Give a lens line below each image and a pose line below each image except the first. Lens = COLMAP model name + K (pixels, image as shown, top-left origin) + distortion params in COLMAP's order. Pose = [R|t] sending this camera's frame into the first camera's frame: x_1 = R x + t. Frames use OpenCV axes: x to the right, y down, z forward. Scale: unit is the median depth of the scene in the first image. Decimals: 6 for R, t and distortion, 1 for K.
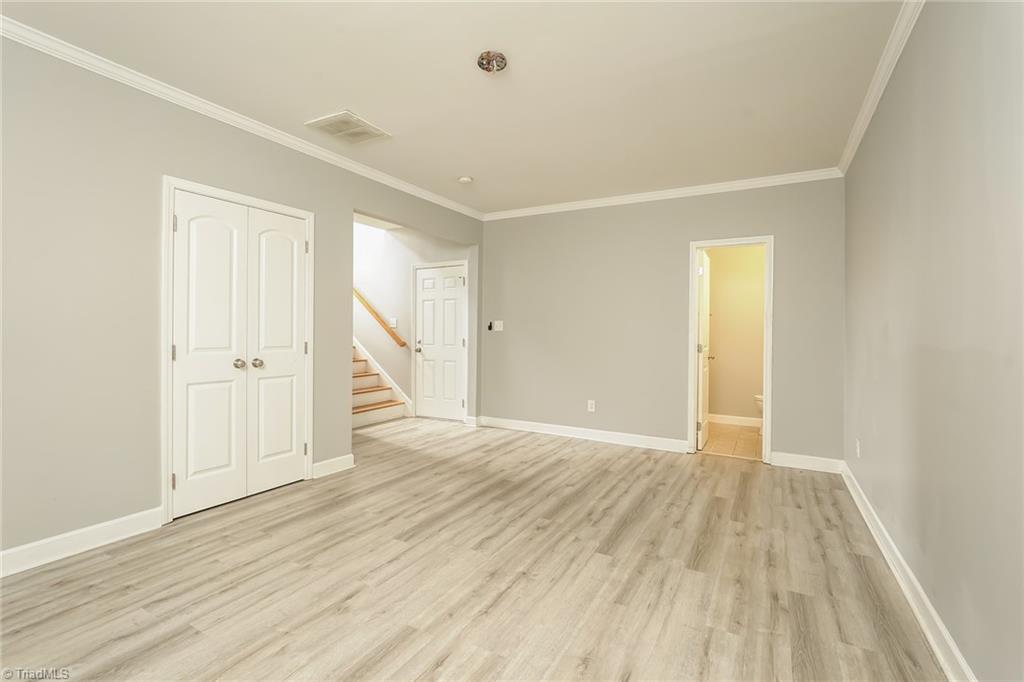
lens RADIAL K [[460.0, 0, 509.9], [0, 460.0, 335.0], [0, 0, 1]] dist [-0.015911, 0.007906]
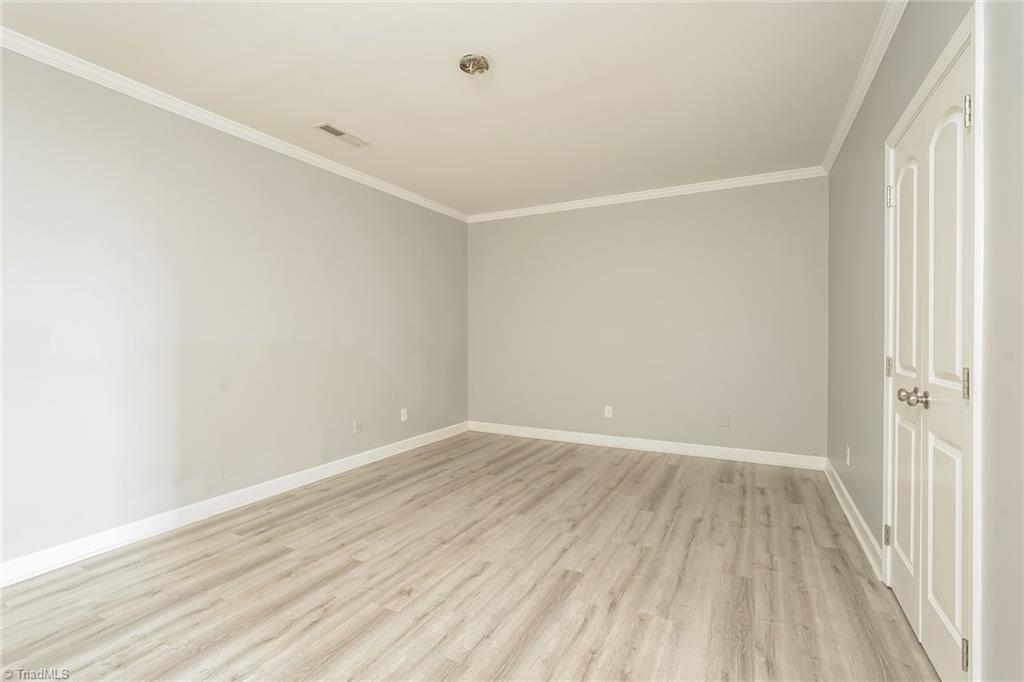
lens RADIAL K [[457.7, 0, 512.0], [0, 457.7, 341.0], [0, 0, 1]] dist [-0.011995, 0.001137]
pose [[-0.999437, -0.007261, -0.032755, -0.081714], [-0.007767, 0.999852, 0.015339, -0.011460], [0.032639, 0.015585, -0.999346, 1.763299]]
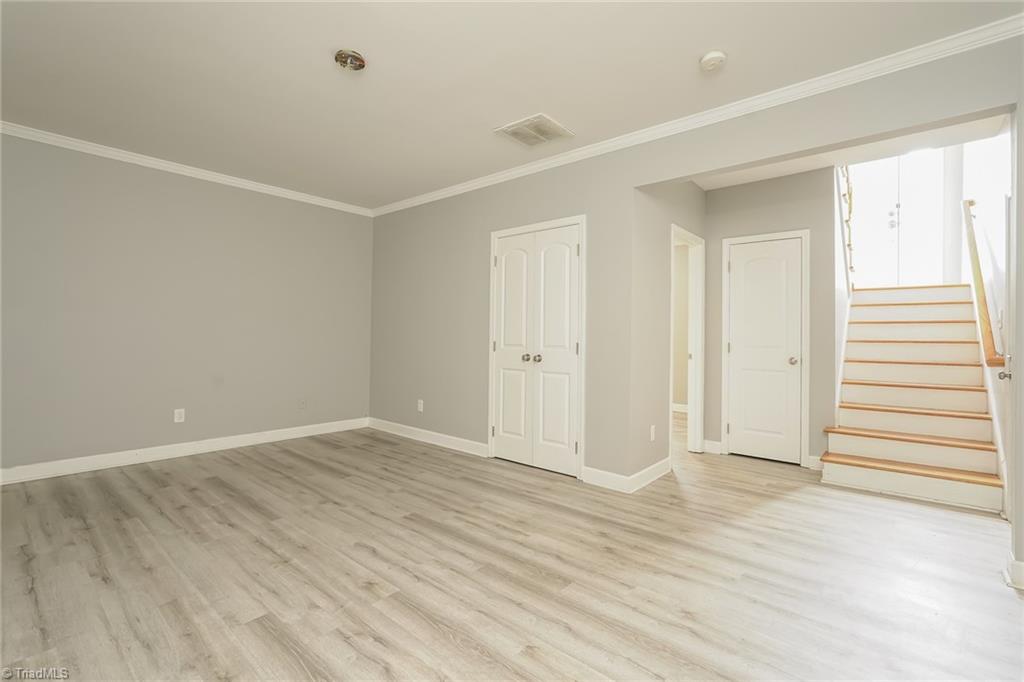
lens RADIAL K [[460.0, 0, 509.9], [0, 460.0, 335.0], [0, 0, 1]] dist [-0.015911, 0.007906]
pose [[-0.193728, -0.011139, -0.980992, 0.766393], [-0.018125, 0.999806, -0.007773, 0.011488], [0.980888, 0.016274, -0.193892, 1.368962]]
